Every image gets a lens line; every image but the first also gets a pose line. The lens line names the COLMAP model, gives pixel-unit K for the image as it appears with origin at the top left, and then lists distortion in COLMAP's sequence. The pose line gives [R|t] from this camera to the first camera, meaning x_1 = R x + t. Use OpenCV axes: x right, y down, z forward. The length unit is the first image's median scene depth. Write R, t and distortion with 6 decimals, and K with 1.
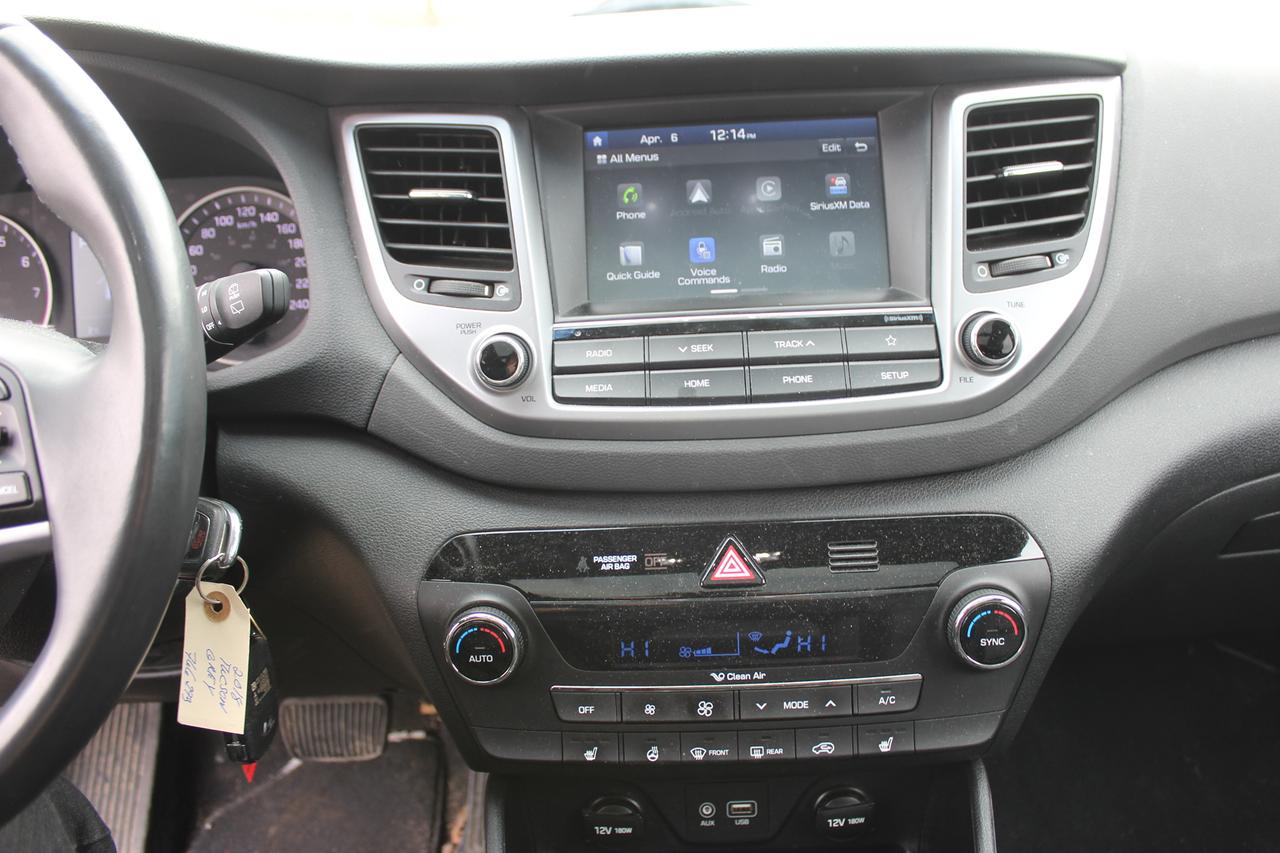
lens RADIAL K [[1058.2, 0, 640.0], [0, 1058.2, 426.5], [0, 0, 1]] dist [-0.156104, 0.119236]
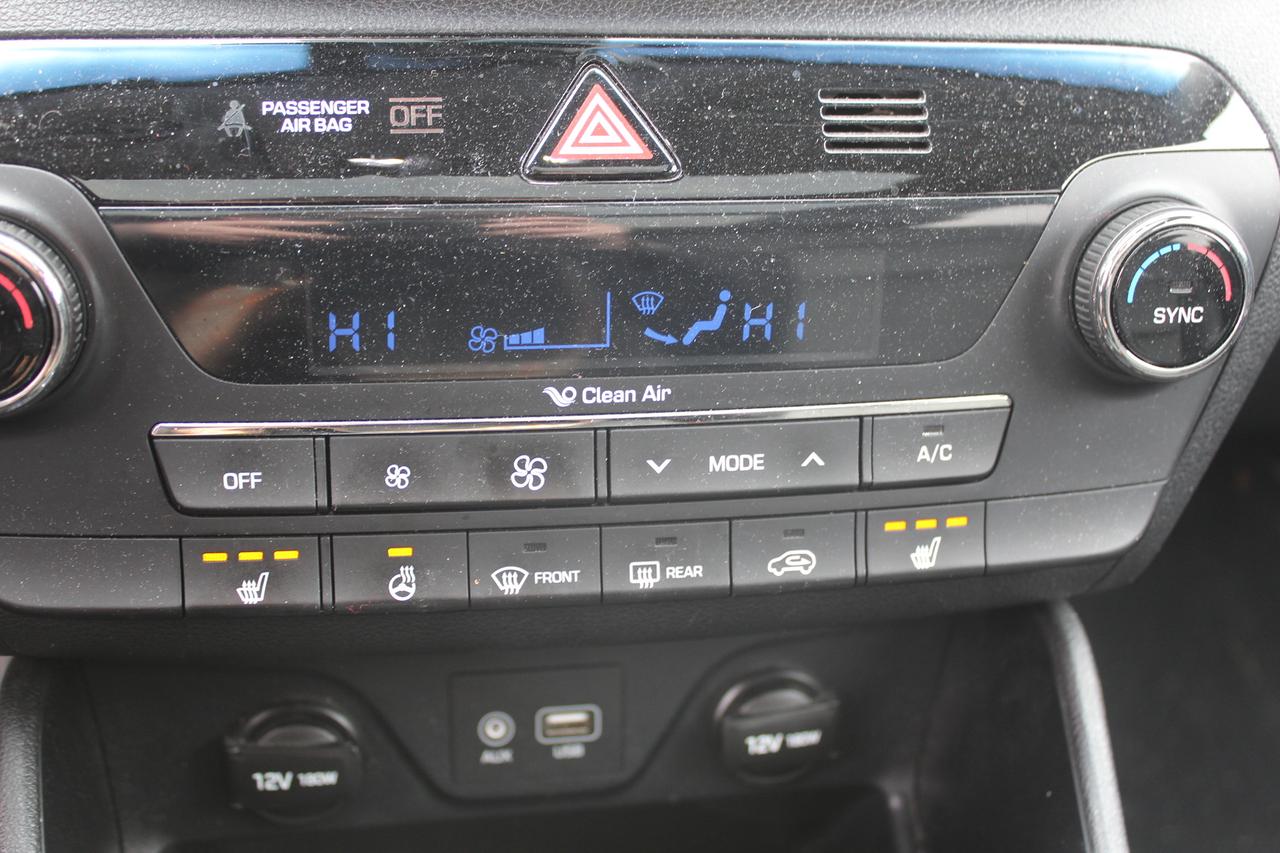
lens RADIAL K [[1545.1, 0, 640.0], [0, 1545.1, 426.5], [0, 0, 1]] dist [-0.067605, 0.001332]
pose [[0.974454, 0.000463, 0.224587, -0.034966], [-0.028395, 0.992227, 0.121154, 0.173381], [-0.222786, -0.124437, 0.966893, 0.383481]]
